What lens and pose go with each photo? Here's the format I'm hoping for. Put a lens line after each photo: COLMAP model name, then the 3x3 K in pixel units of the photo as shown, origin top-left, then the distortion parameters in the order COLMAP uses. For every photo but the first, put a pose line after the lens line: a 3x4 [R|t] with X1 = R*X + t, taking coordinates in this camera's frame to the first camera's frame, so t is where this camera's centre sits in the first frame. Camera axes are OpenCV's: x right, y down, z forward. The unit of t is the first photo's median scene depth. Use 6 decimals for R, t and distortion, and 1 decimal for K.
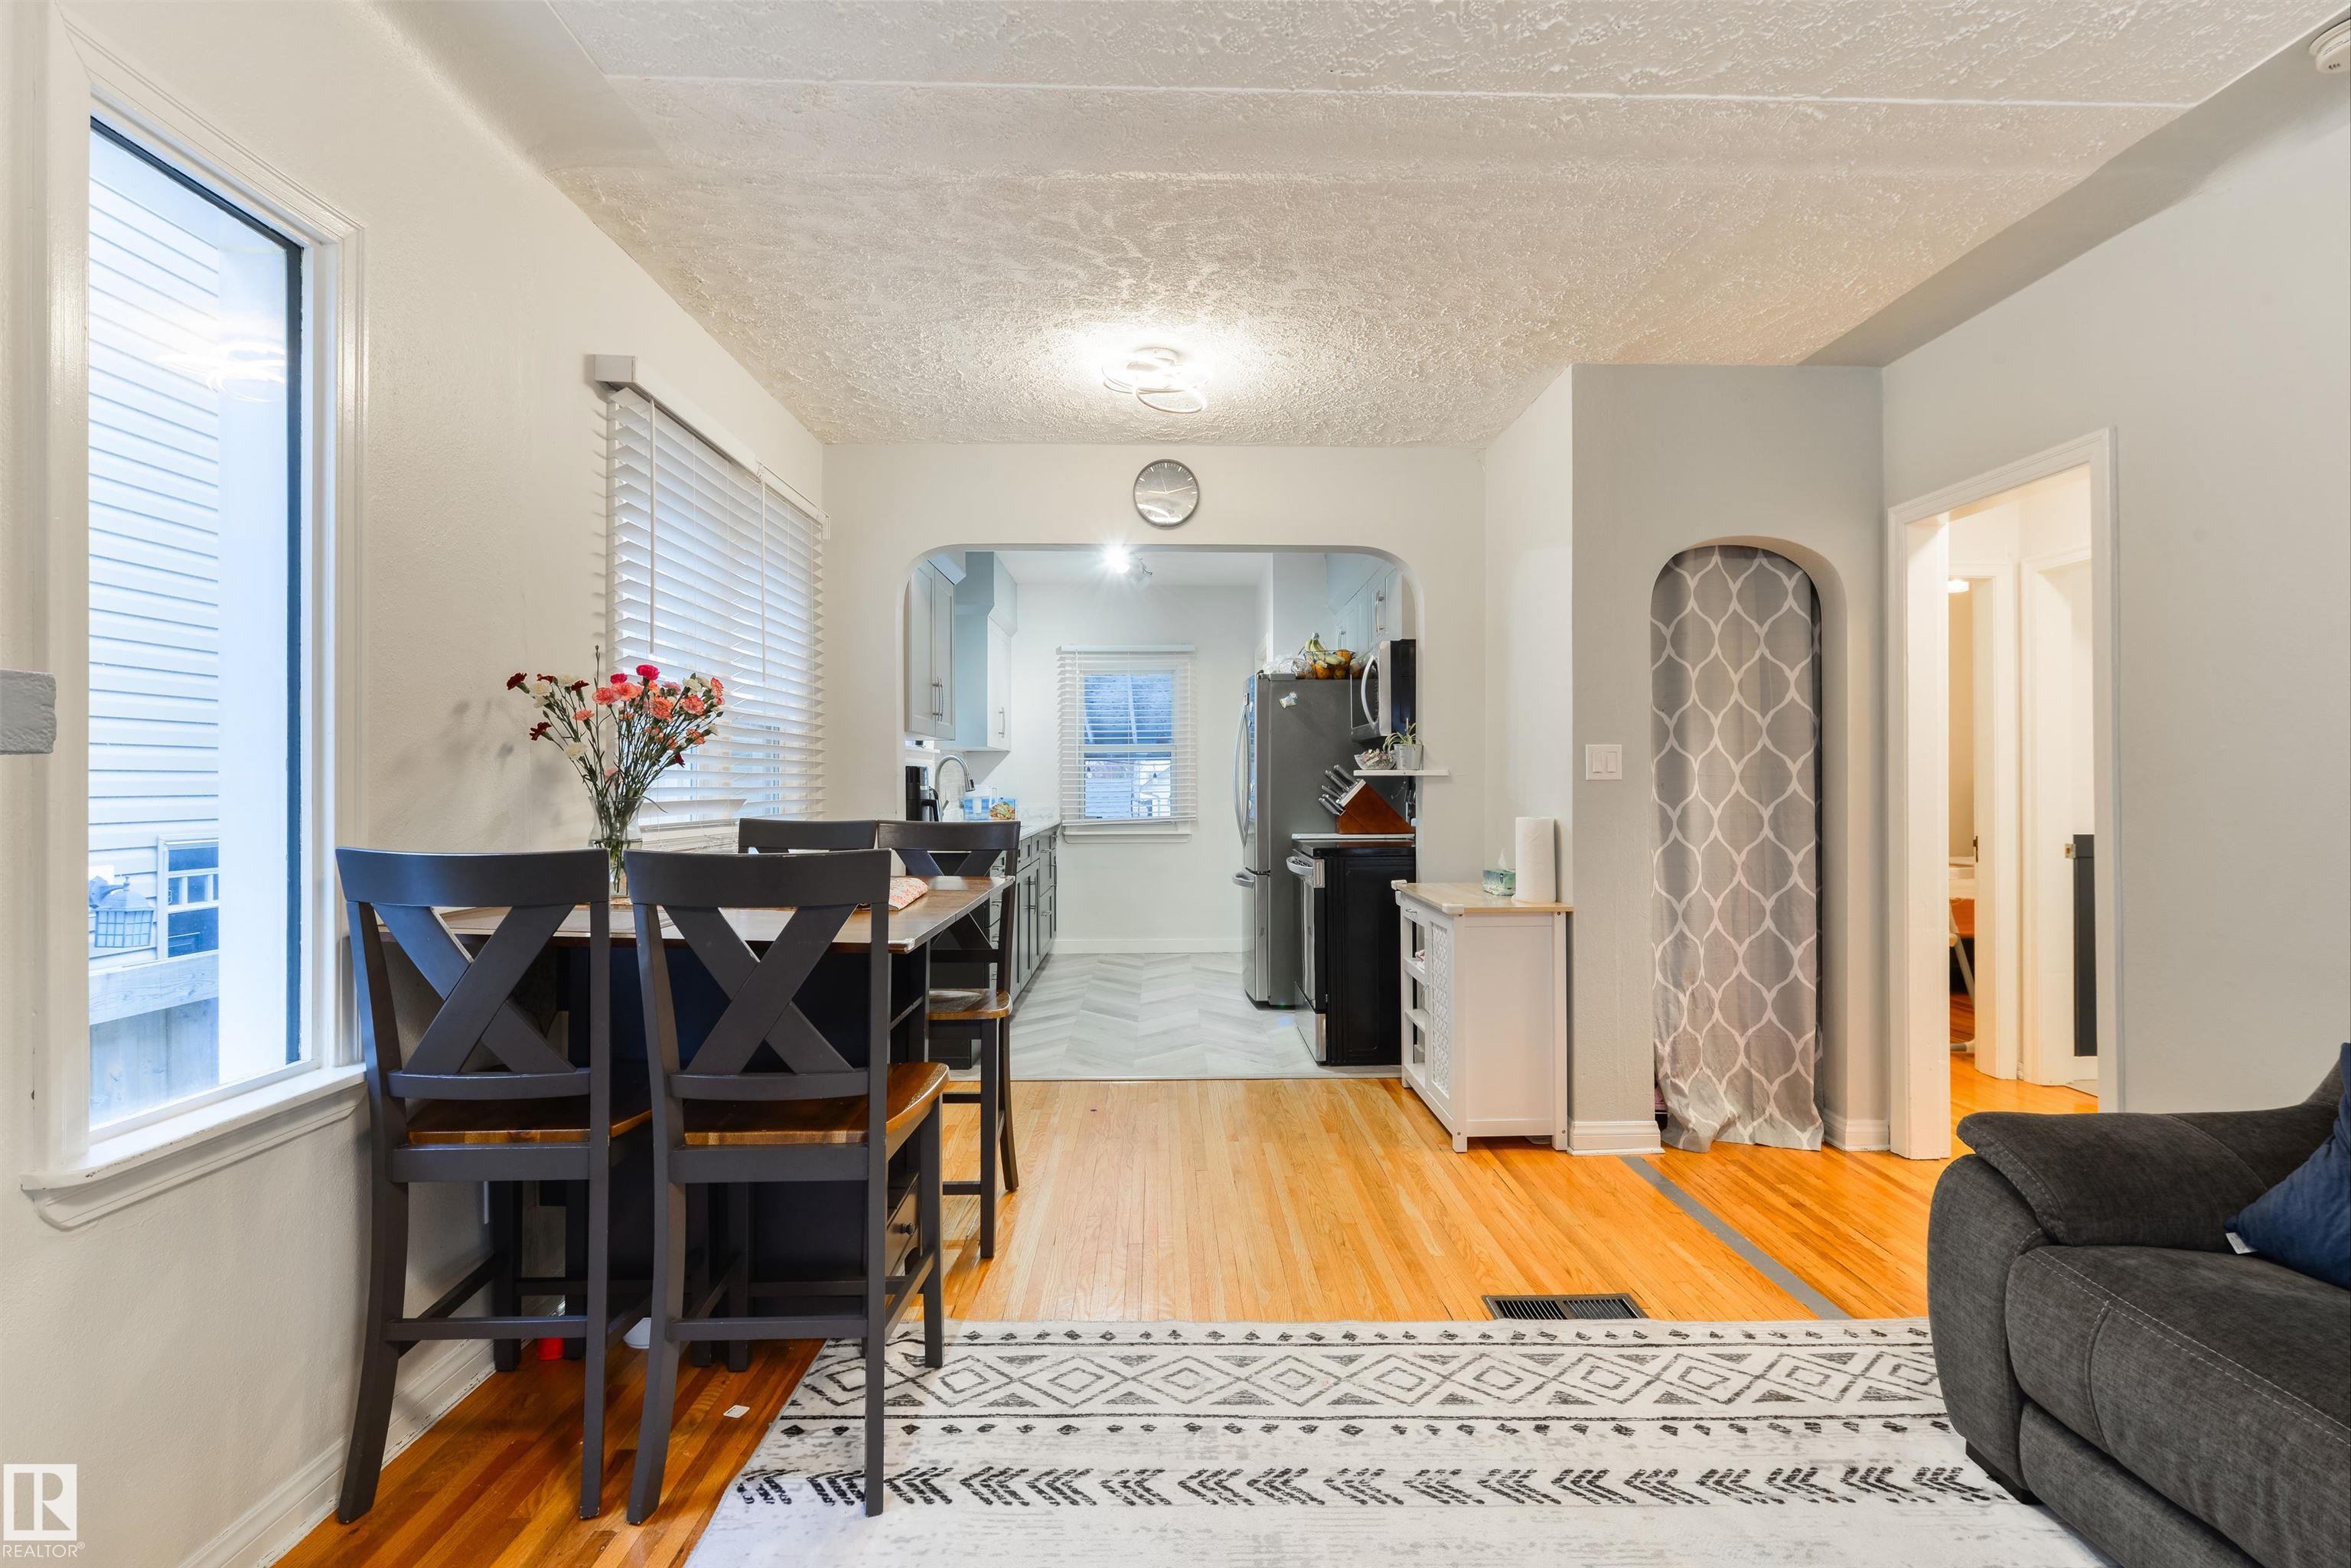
lens RADIAL K [[1094.1, 0, 1198.6], [0, 1094.1, 780.9], [0, 0, 1]] dist [0.002576, 0.000244]
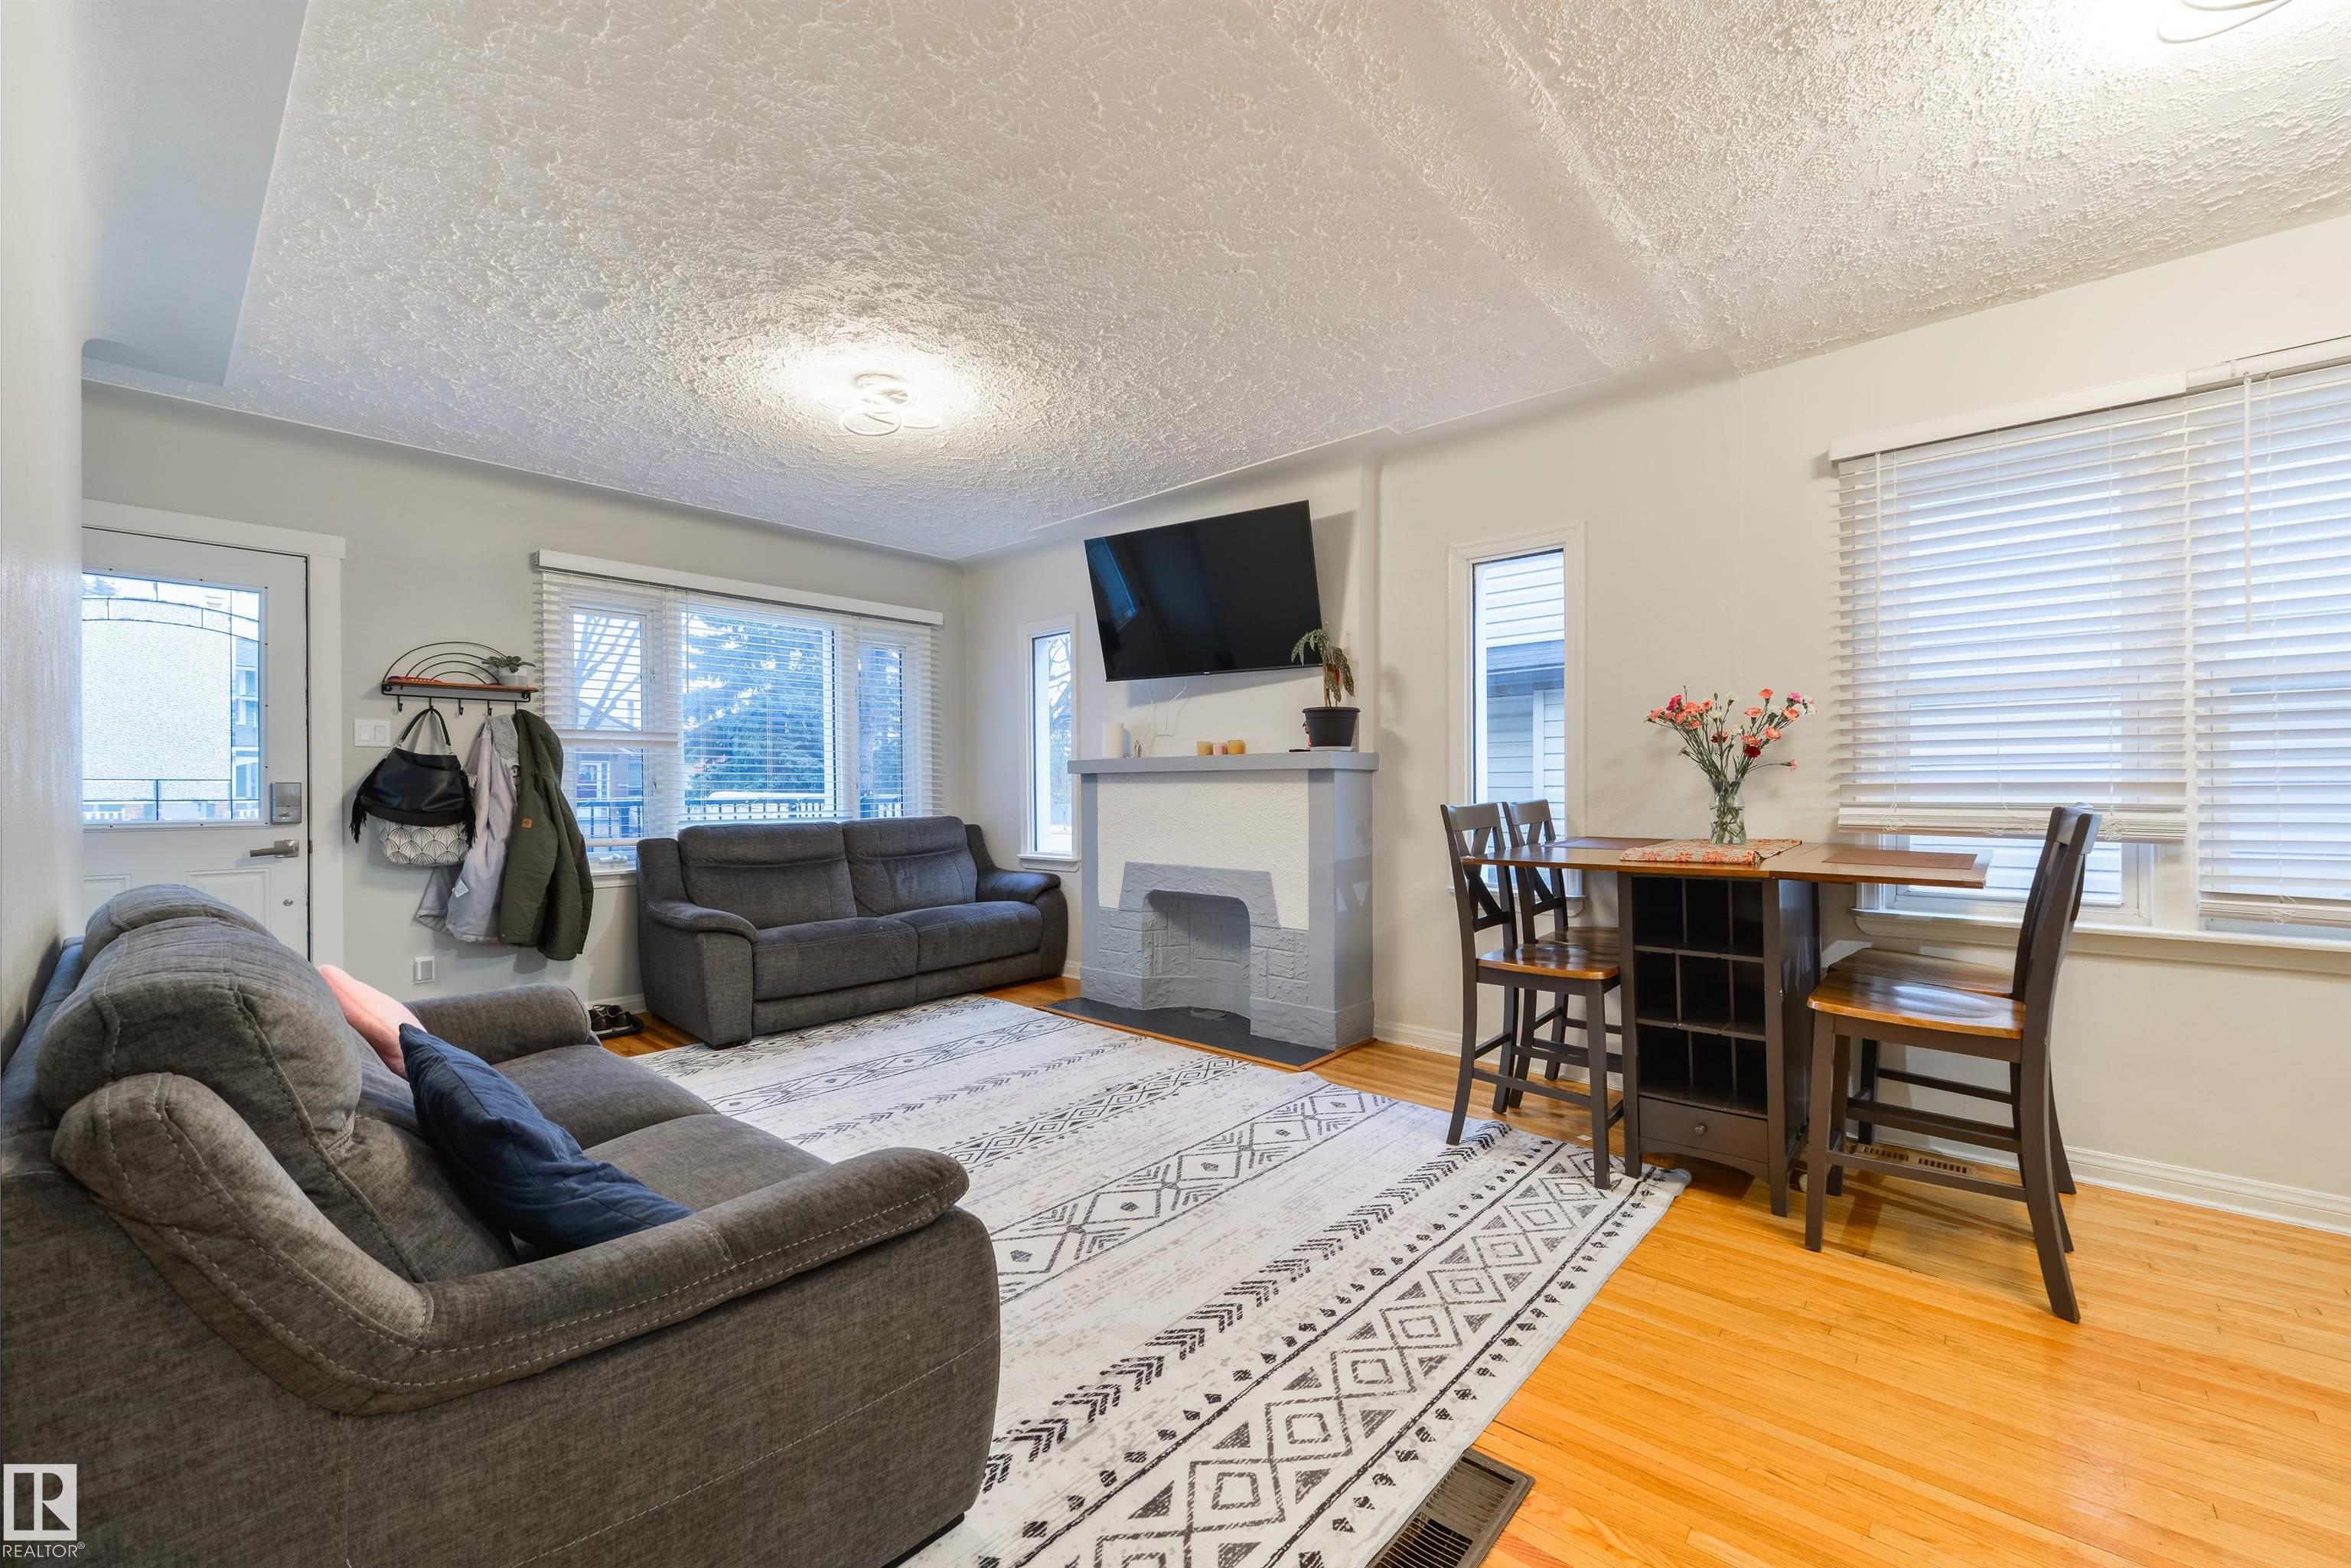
lens RADIAL K [[925.0, 0, 1195.6], [0, 925.0, 794.1], [0, 0, 1]] dist [0.003515, -0.001699]
pose [[-0.685037, 0.010274, -0.728436, 0.896496], [0.006743, 0.999947, 0.007762, 0.020425], [0.728477, 0.000406, -0.685070, 1.330746]]
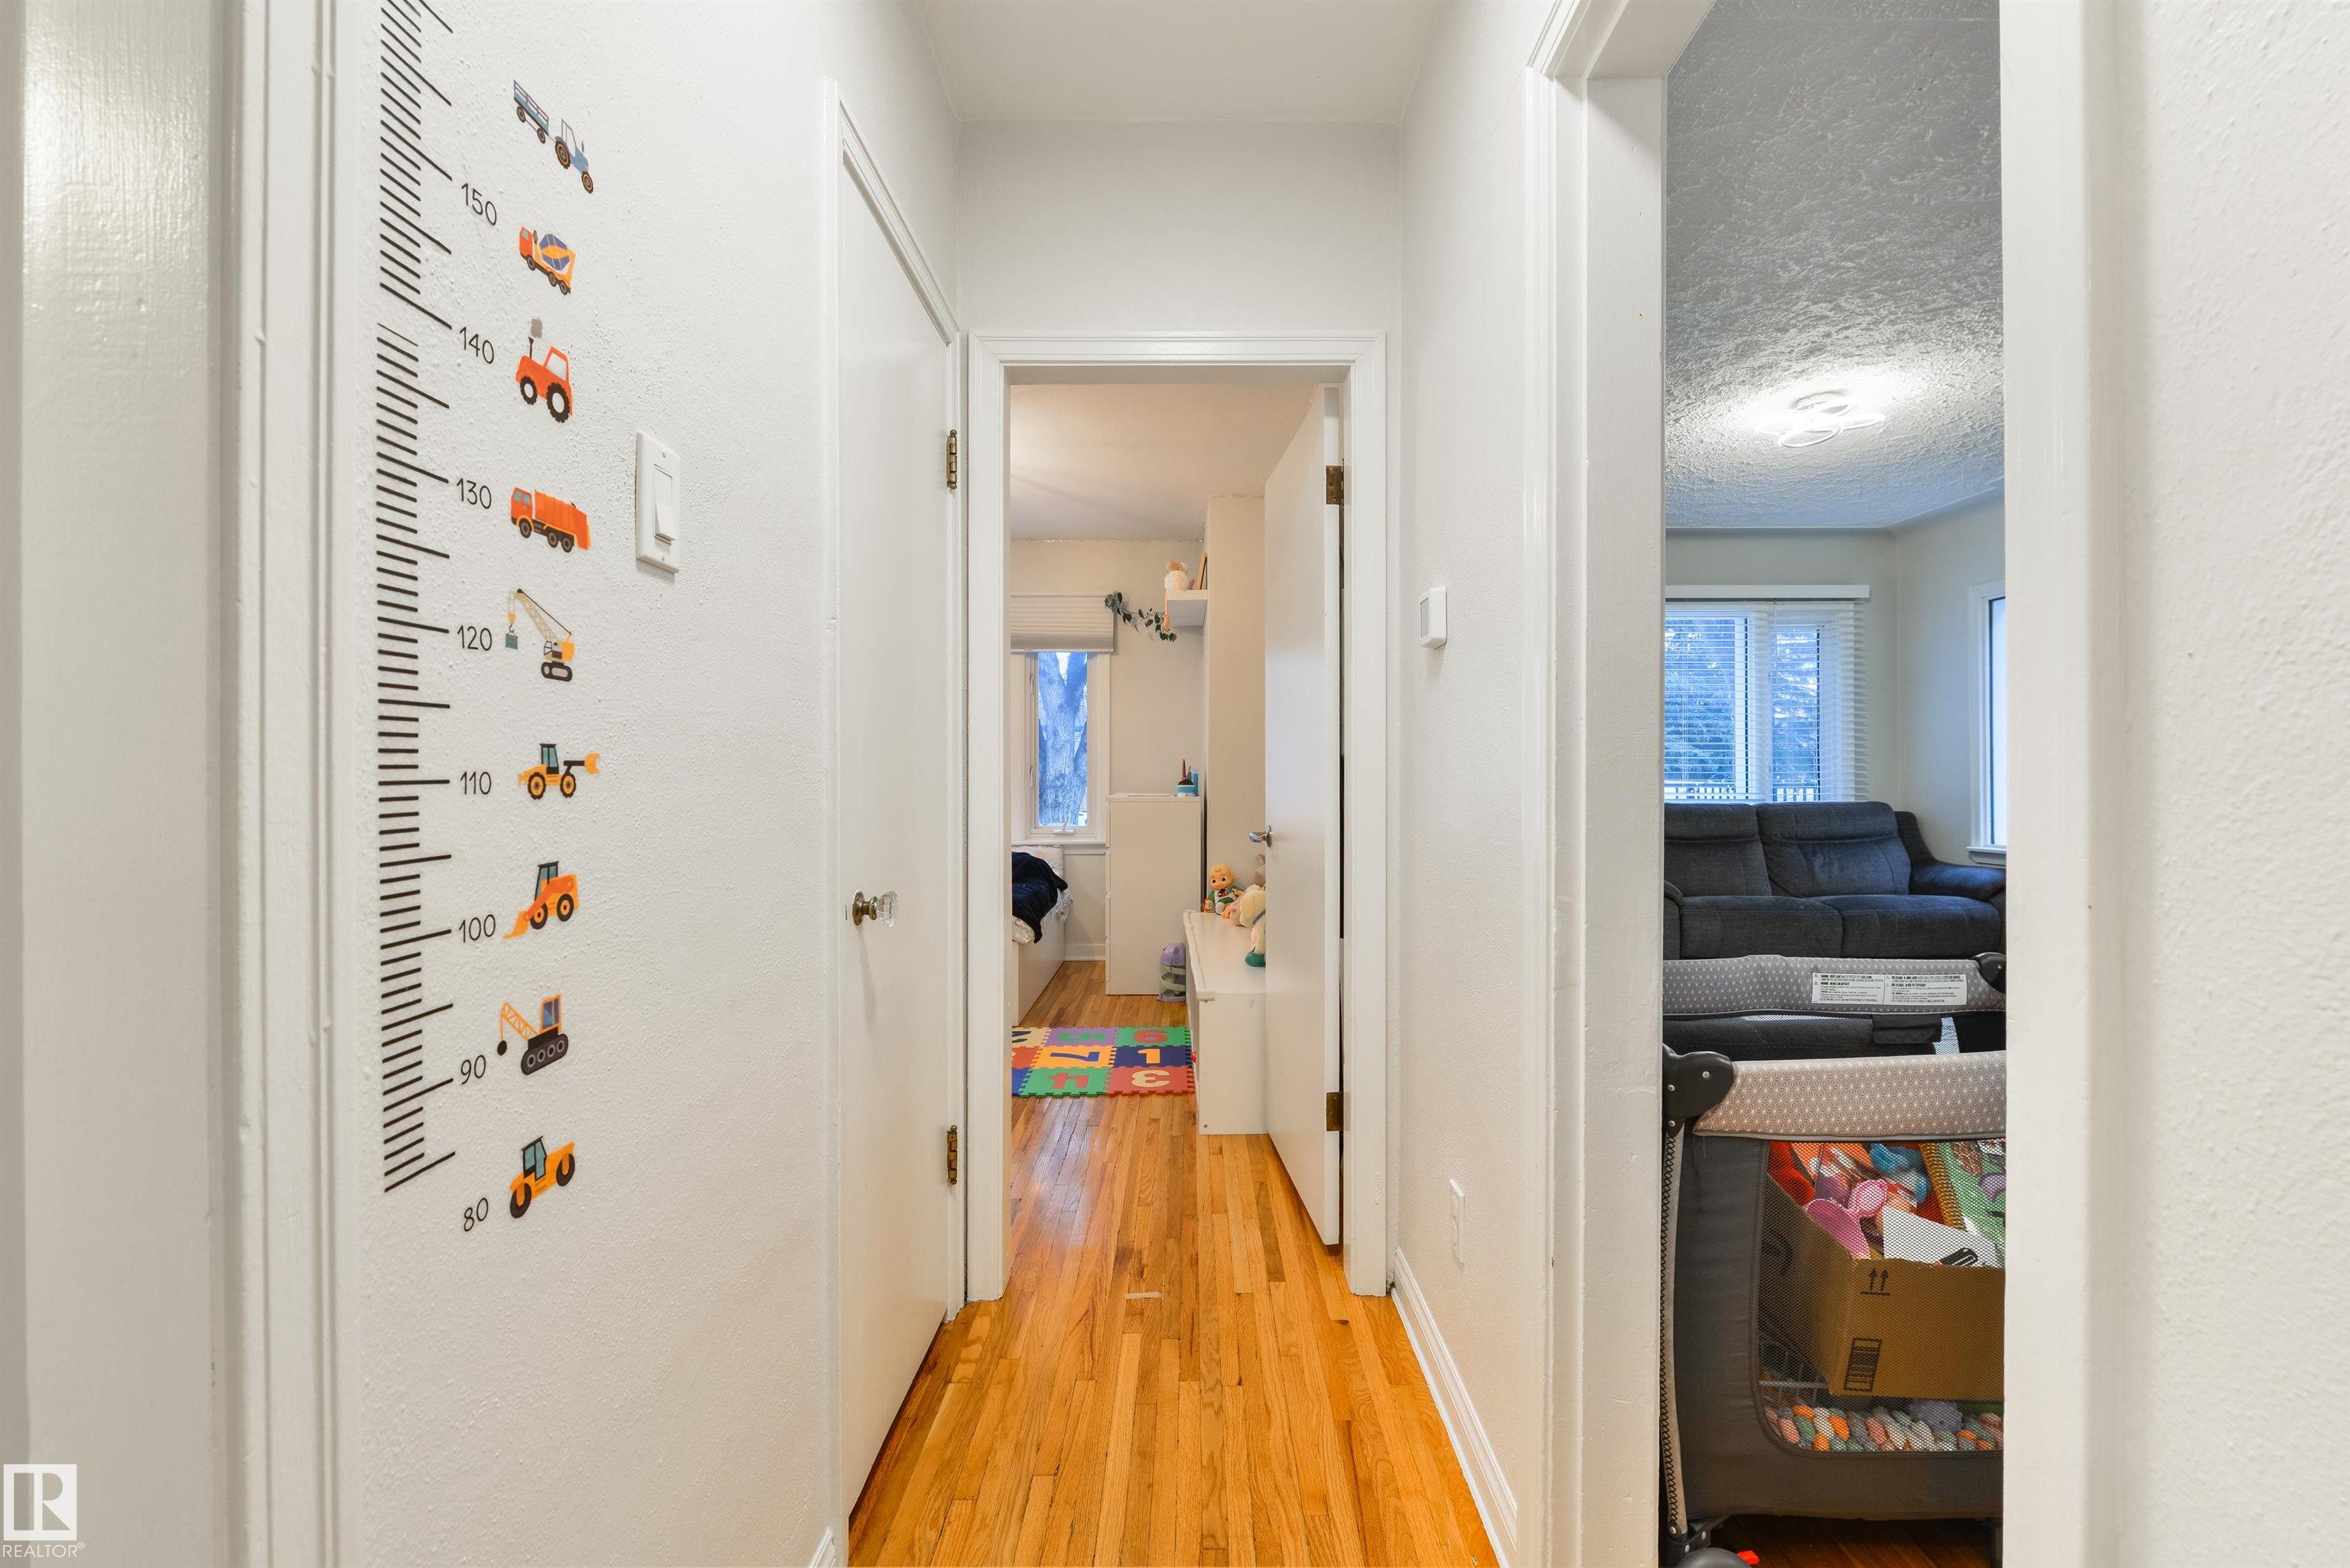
lens RADIAL K [[1003.3, 0, 1197.6], [0, 1003.3, 779.8], [0, 0, 1]] dist [-0.001057, -0.000813]
pose [[-0.999746, 0.003020, 0.022335, 1.179158], [0.003023, 0.999995, 0.000088, 0.034606], [-0.022334, 0.000156, -0.999751, 1.693461]]
